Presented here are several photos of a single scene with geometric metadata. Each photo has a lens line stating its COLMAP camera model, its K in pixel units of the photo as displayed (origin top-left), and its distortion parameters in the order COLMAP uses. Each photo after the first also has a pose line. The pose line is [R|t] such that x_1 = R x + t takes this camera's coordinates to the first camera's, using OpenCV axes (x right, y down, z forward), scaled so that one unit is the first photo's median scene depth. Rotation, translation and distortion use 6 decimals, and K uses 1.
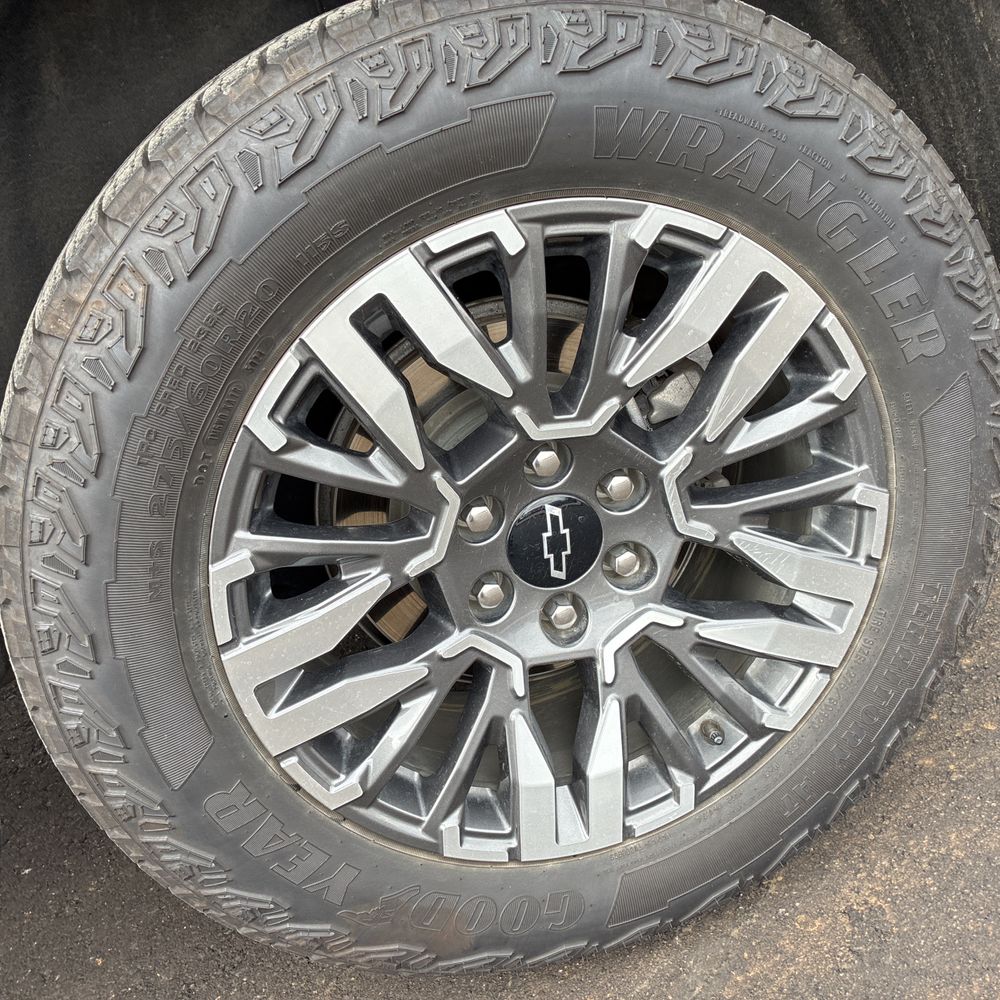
lens RADIAL K [[1028.8, 0, 501.0], [0, 1028.8, 500.6], [0, 0, 1]] dist [0.022953, -0.010638]
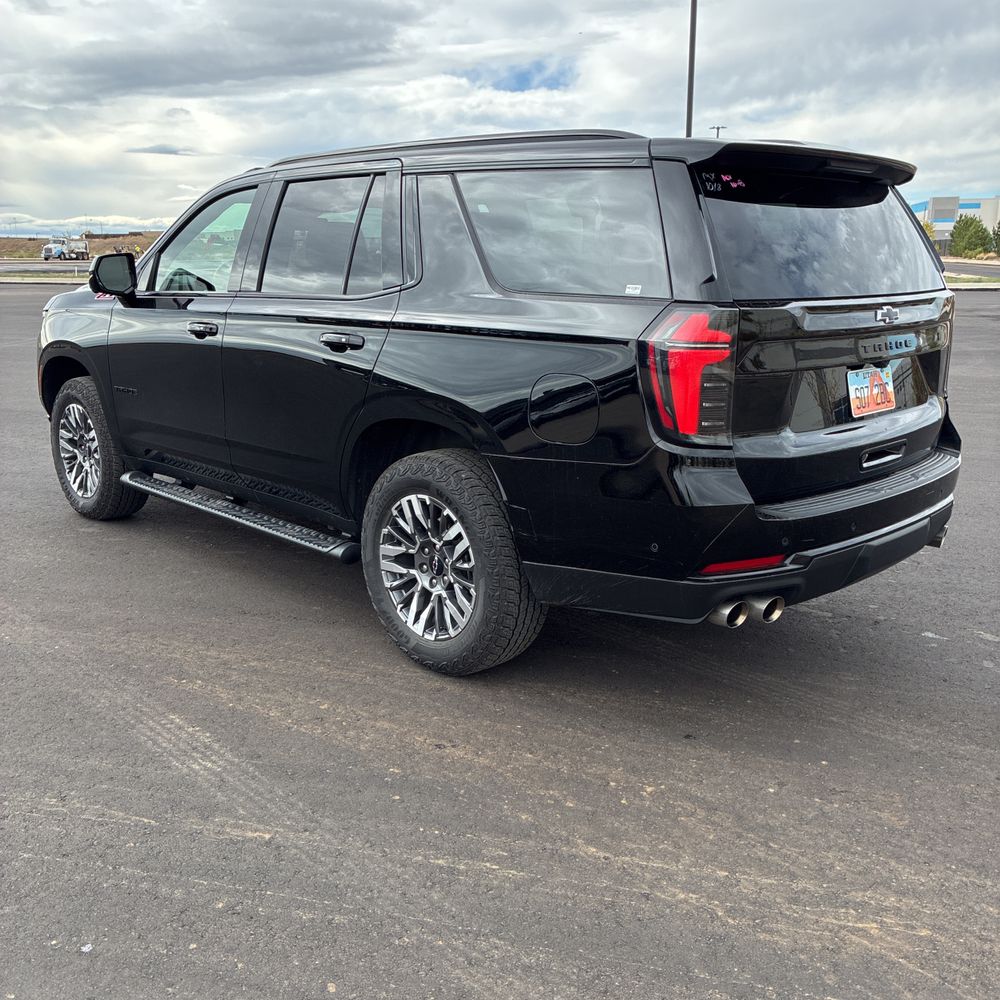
lens RADIAL K [[1028.8, 0, 501.0], [0, 1028.8, 500.6], [0, 0, 1]] dist [0.022953, -0.010638]
pose [[0.462142, 0.441056, -0.769347, 3.692673], [-0.474174, 0.856014, 0.205909, -1.324660], [0.749389, 0.269645, 0.604737, -1.658709]]
